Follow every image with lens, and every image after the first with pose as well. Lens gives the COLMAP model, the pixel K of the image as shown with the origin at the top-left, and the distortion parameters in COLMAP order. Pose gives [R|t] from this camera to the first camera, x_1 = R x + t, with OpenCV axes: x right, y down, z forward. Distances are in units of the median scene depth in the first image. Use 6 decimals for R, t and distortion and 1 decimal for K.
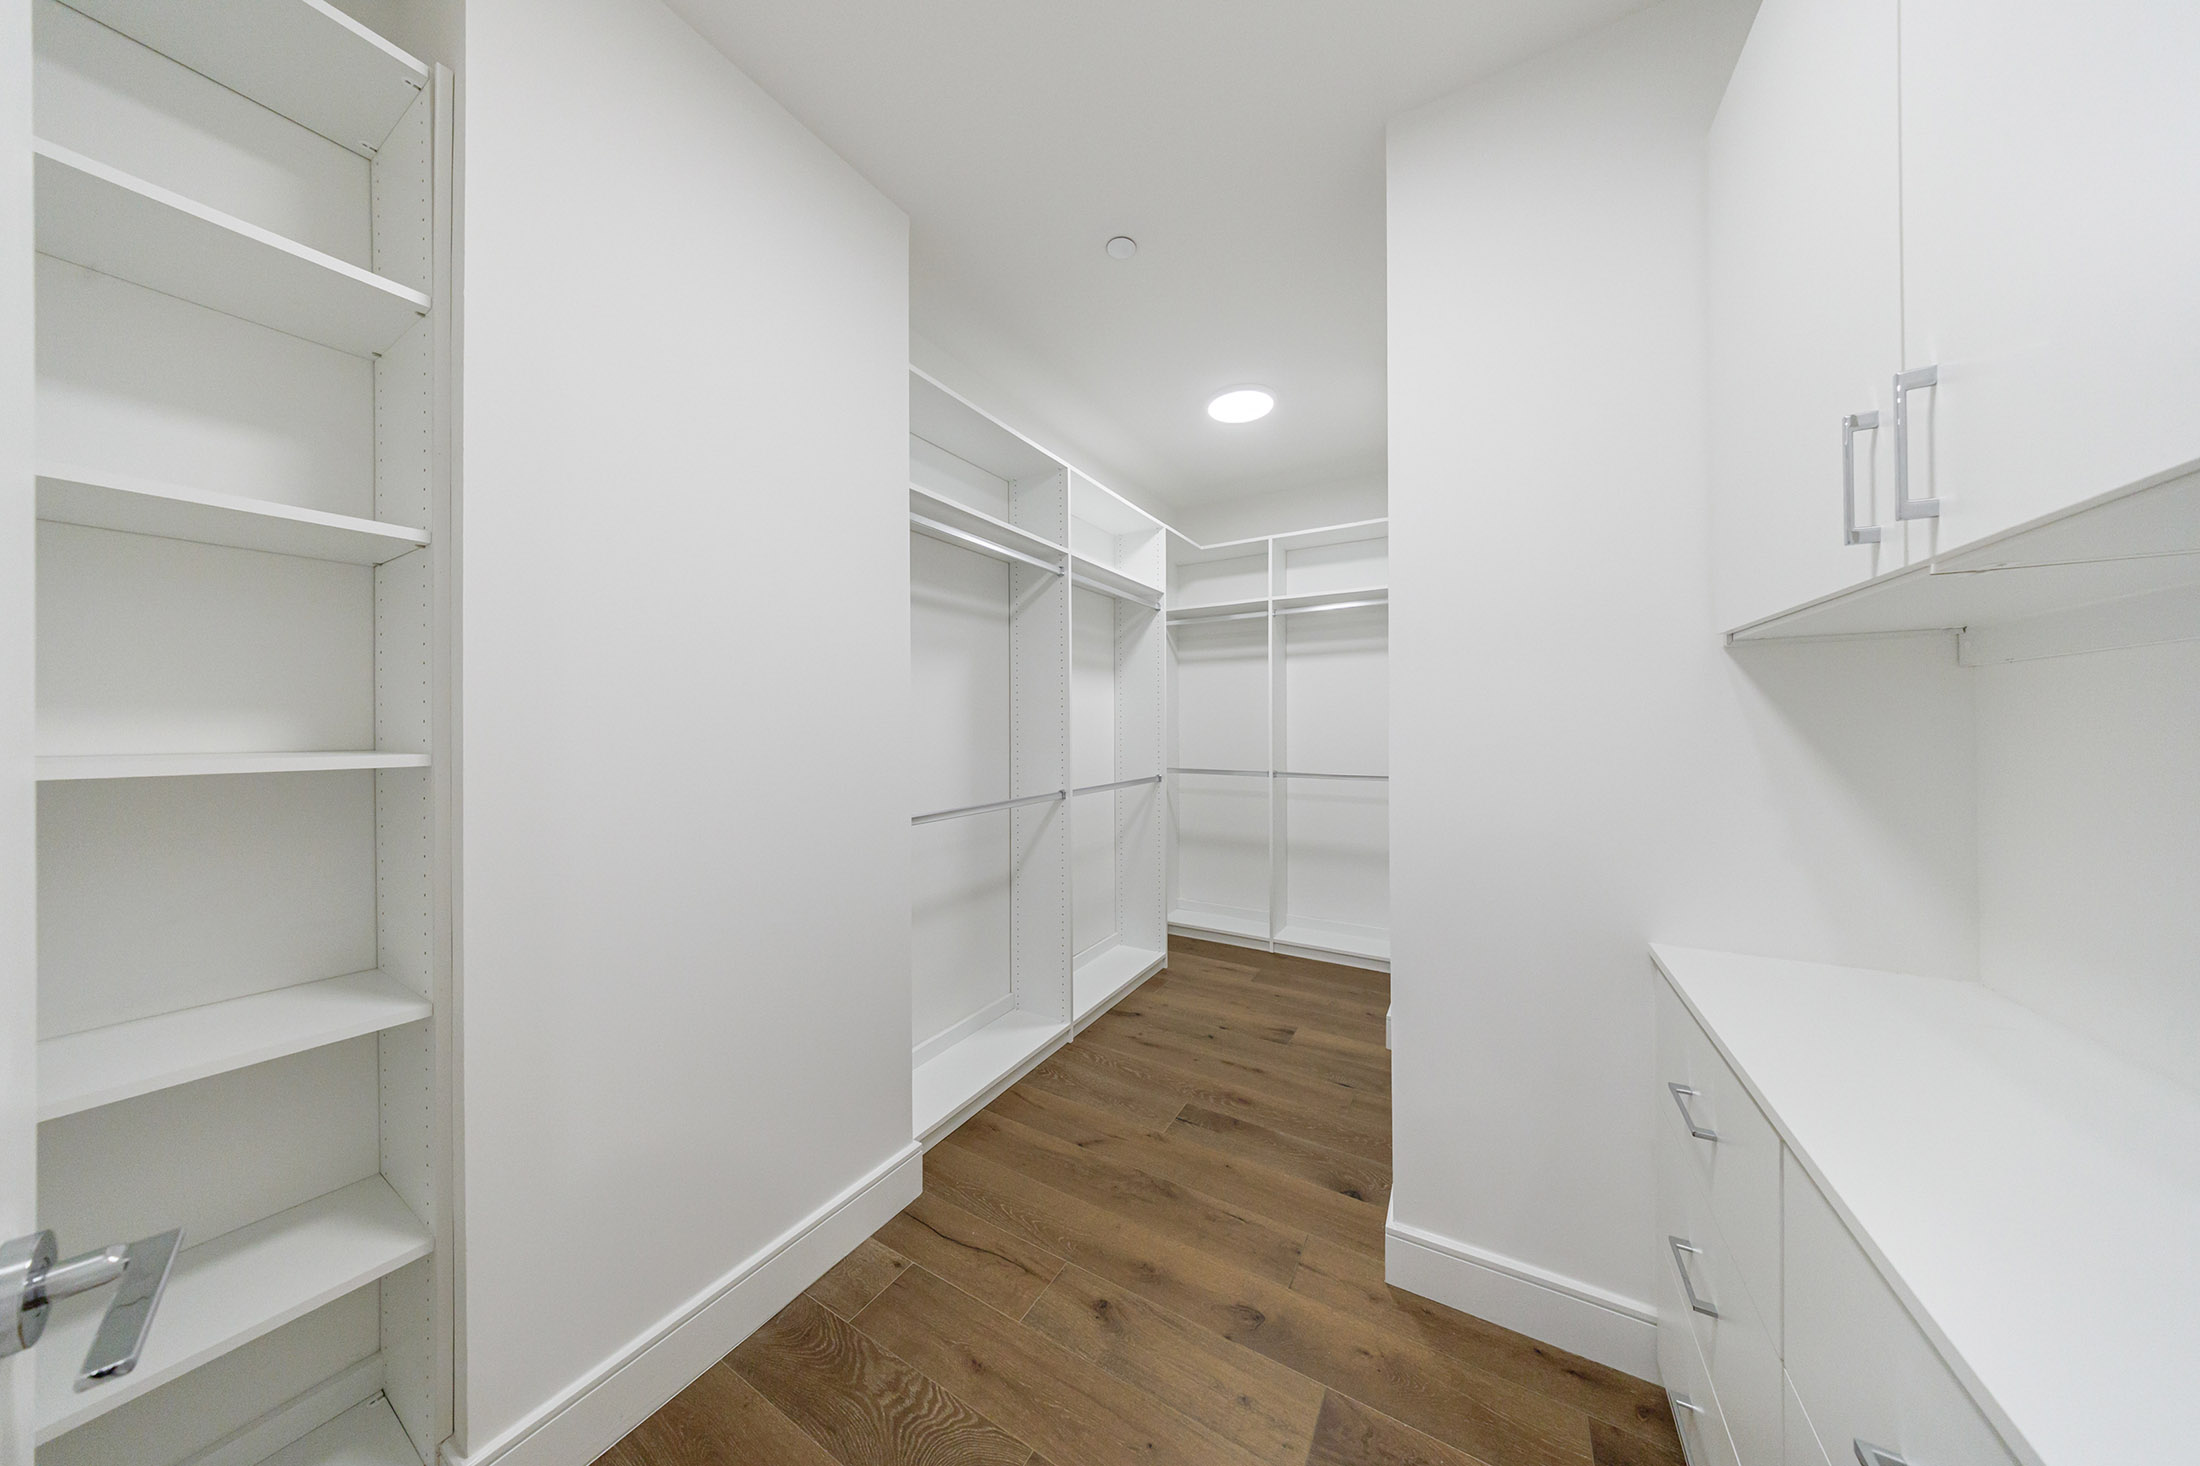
lens RADIAL K [[654.4, 0, 1120.9], [0, 654.4, 729.8], [0, 0, 1]] dist [-0.006437, 0.000033]
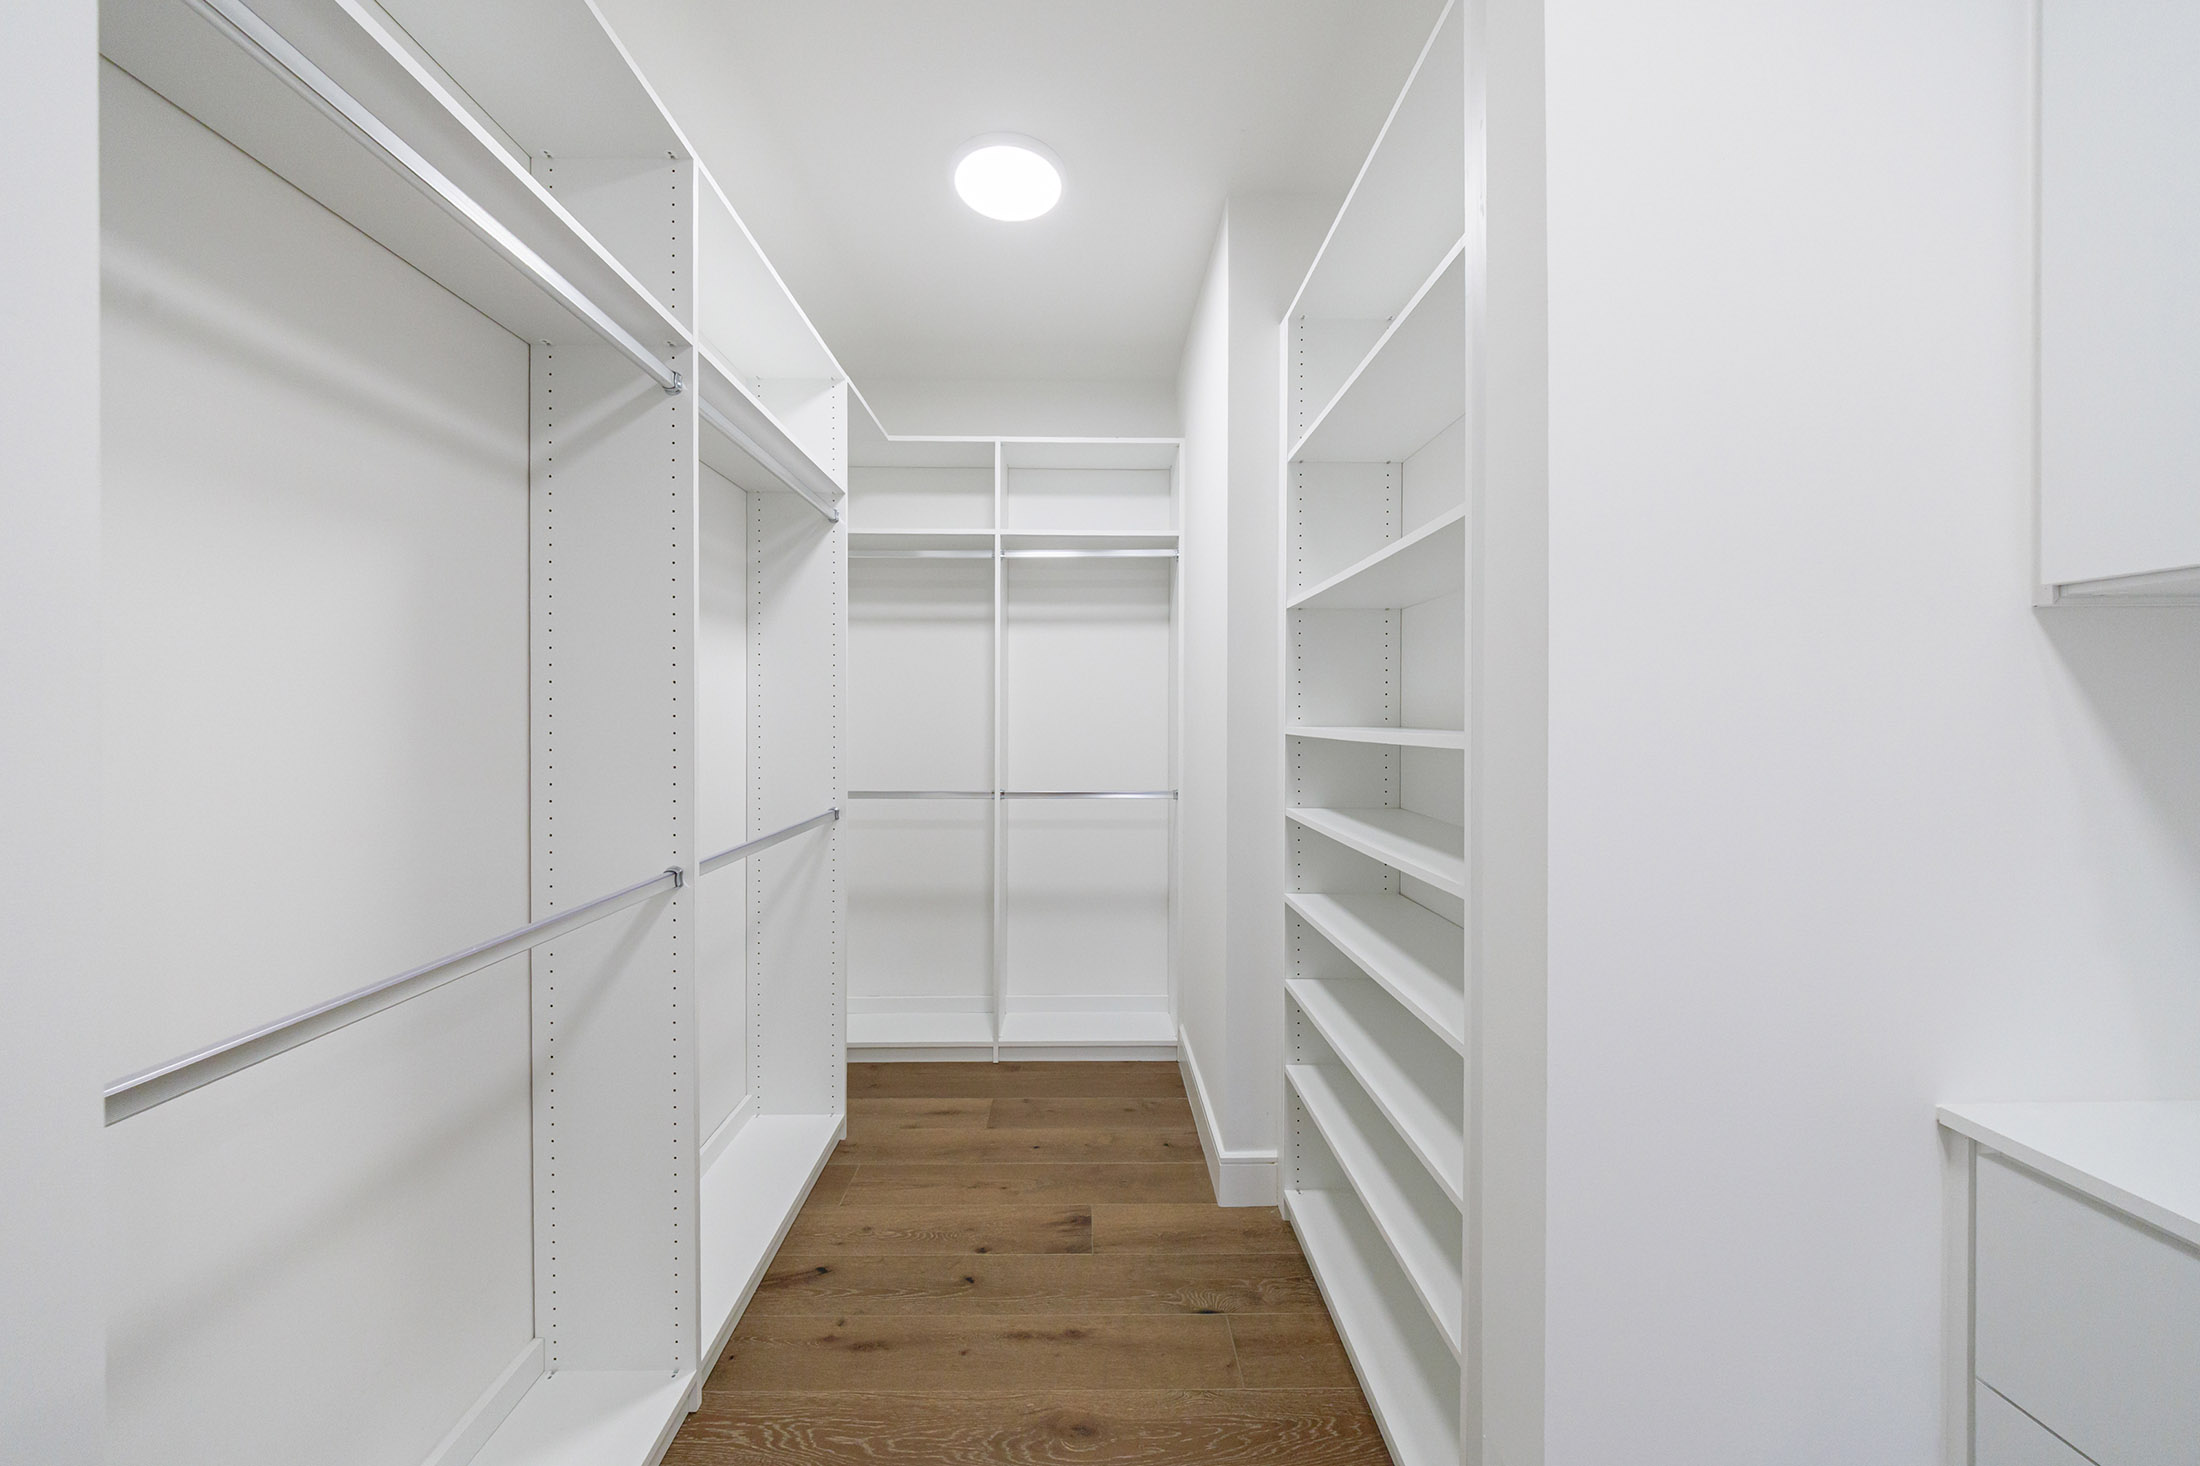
lens RADIAL K [[770.5, 0, 1105.2], [0, 770.5, 727.0], [0, 0, 1]] dist [0.000273, -0.008532]
pose [[0.867621, 0.002931, 0.497218, -0.076031], [-0.005379, 0.999979, 0.003491, -0.007029], [-0.497198, -0.005703, 0.867619, 0.309736]]
